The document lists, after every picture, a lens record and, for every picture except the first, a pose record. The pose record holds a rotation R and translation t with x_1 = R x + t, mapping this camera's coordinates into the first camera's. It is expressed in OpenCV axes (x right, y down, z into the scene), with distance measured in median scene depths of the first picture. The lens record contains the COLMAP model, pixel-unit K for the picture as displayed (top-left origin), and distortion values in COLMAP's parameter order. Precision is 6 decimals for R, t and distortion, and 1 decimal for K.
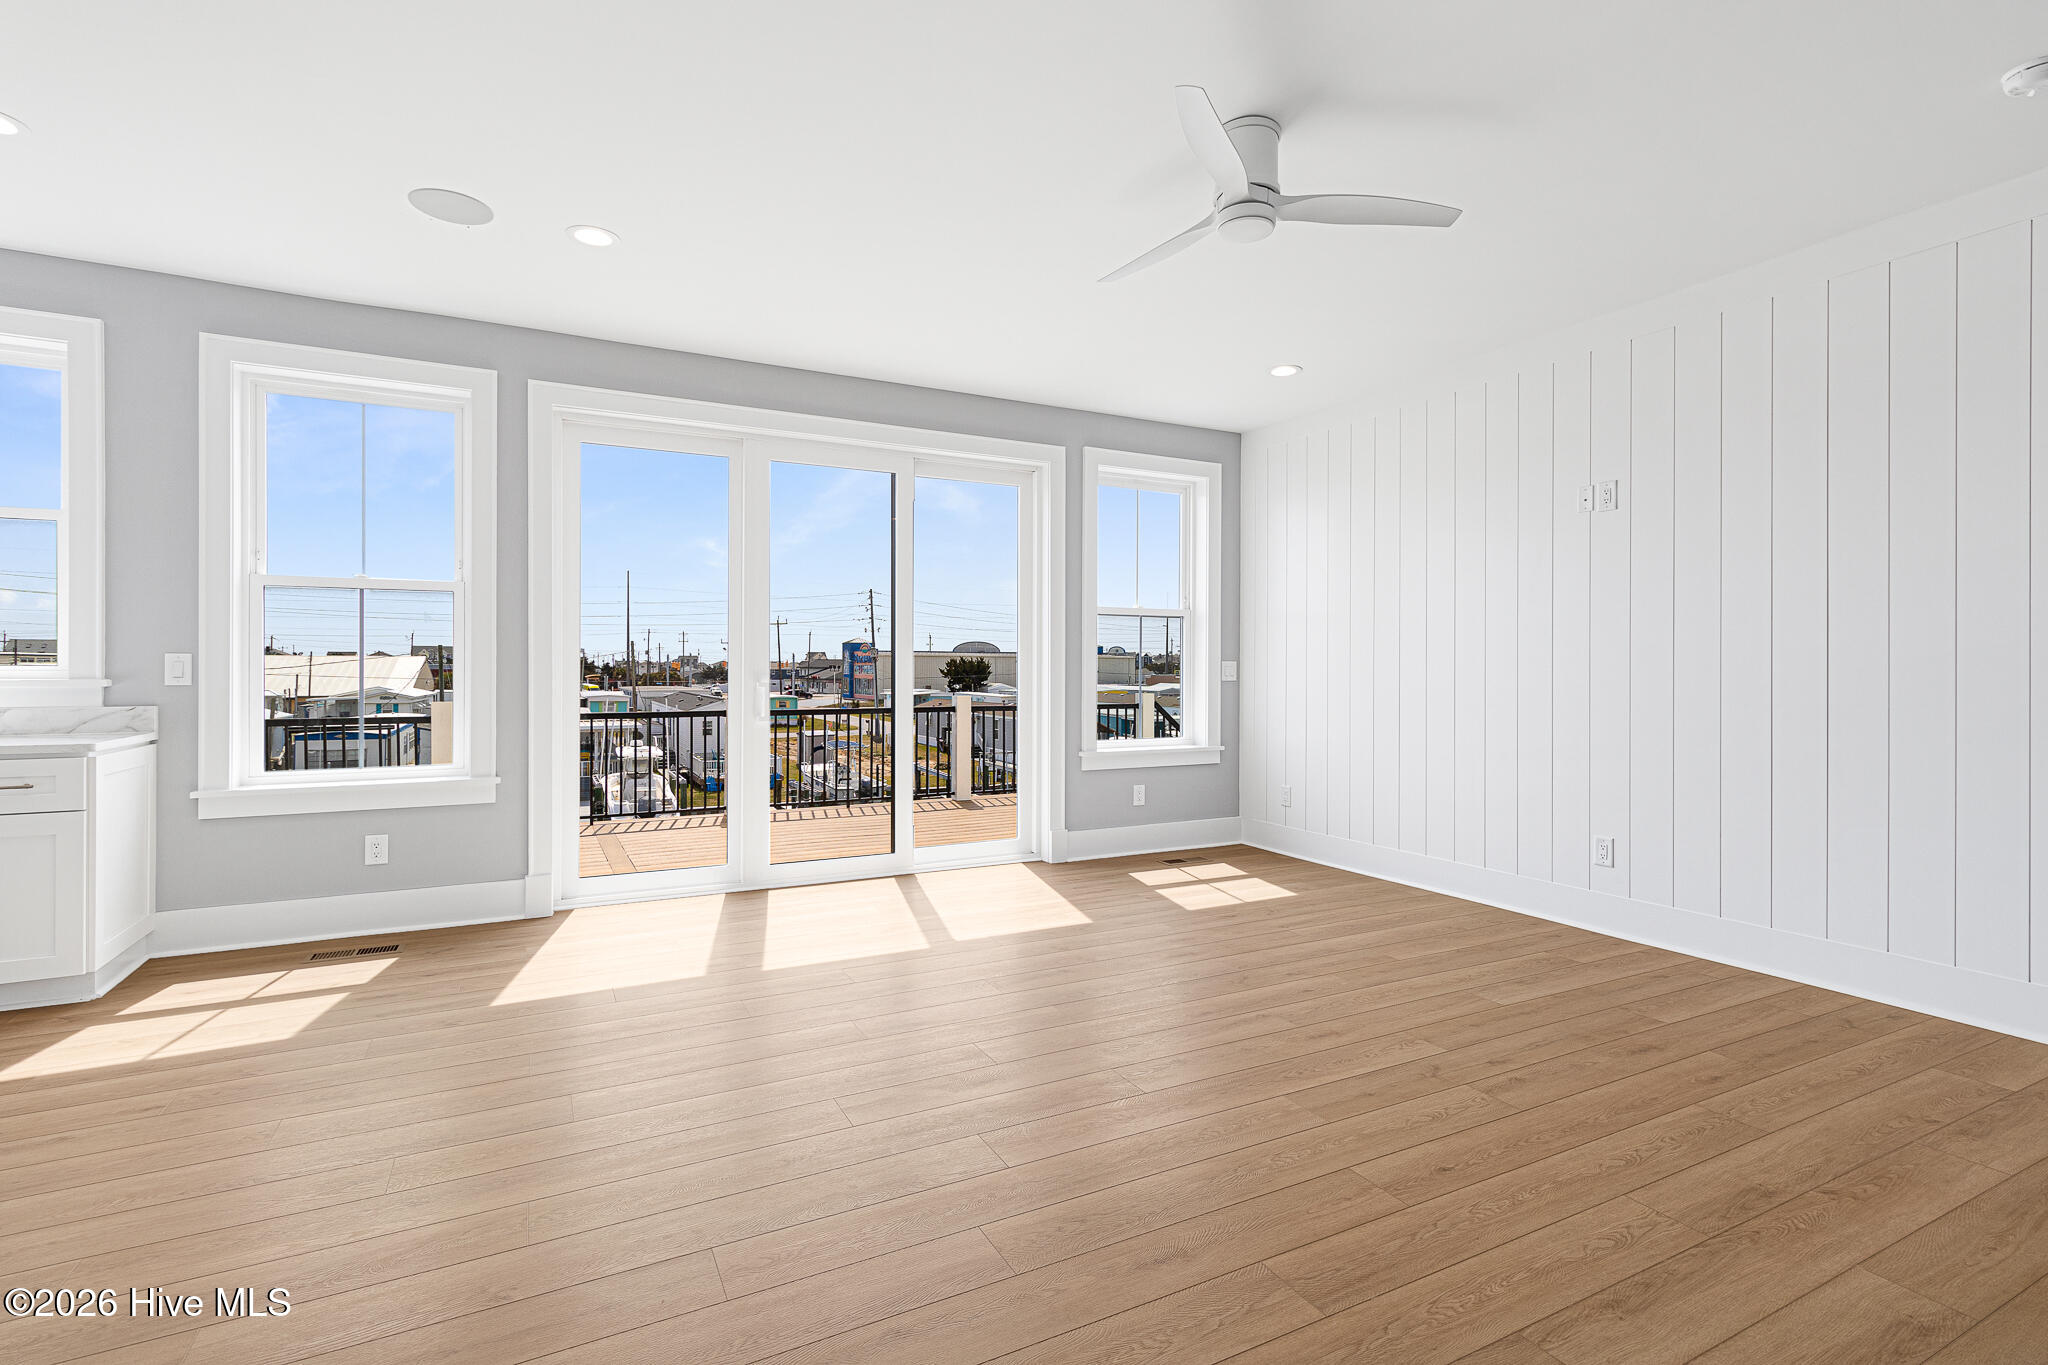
lens RADIAL K [[964.7, 0, 1029.5], [0, 964.7, 668.6], [0, 0, 1]] dist [0.002424, 0.000095]
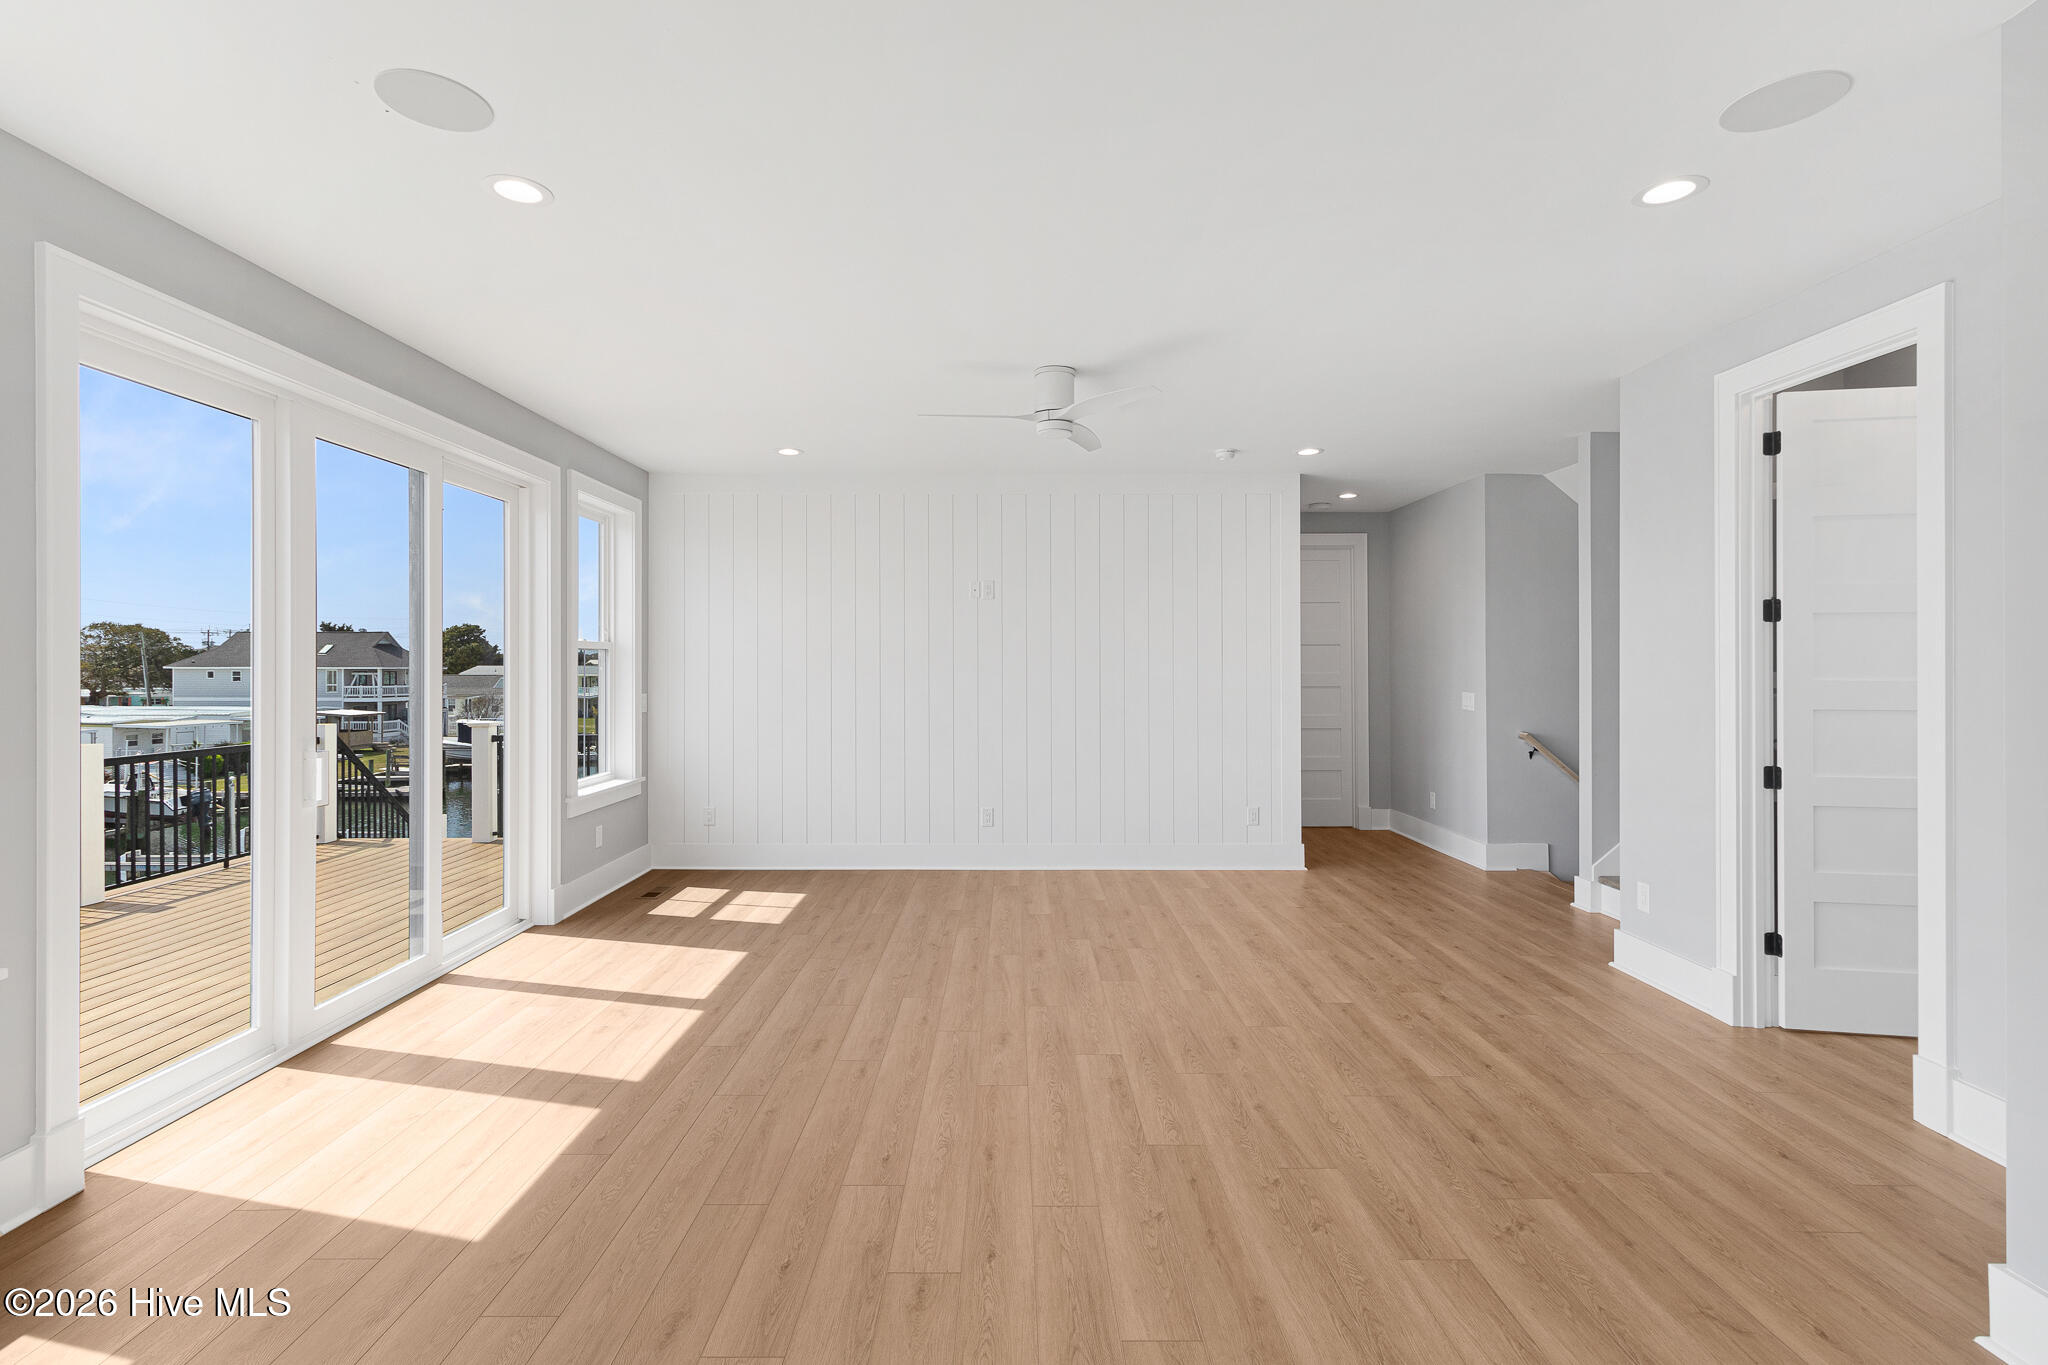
lens RADIAL K [[967.1, 0, 1086.0], [0, 967.1, 663.4], [0, 0, 1]] dist [0.000991, 0.000255]
pose [[0.403228, 0.002555, 0.915096, -0.640951], [-0.006953, 0.999976, 0.000272, -0.050862], [-0.915073, -0.006472, 0.403236, 0.184682]]
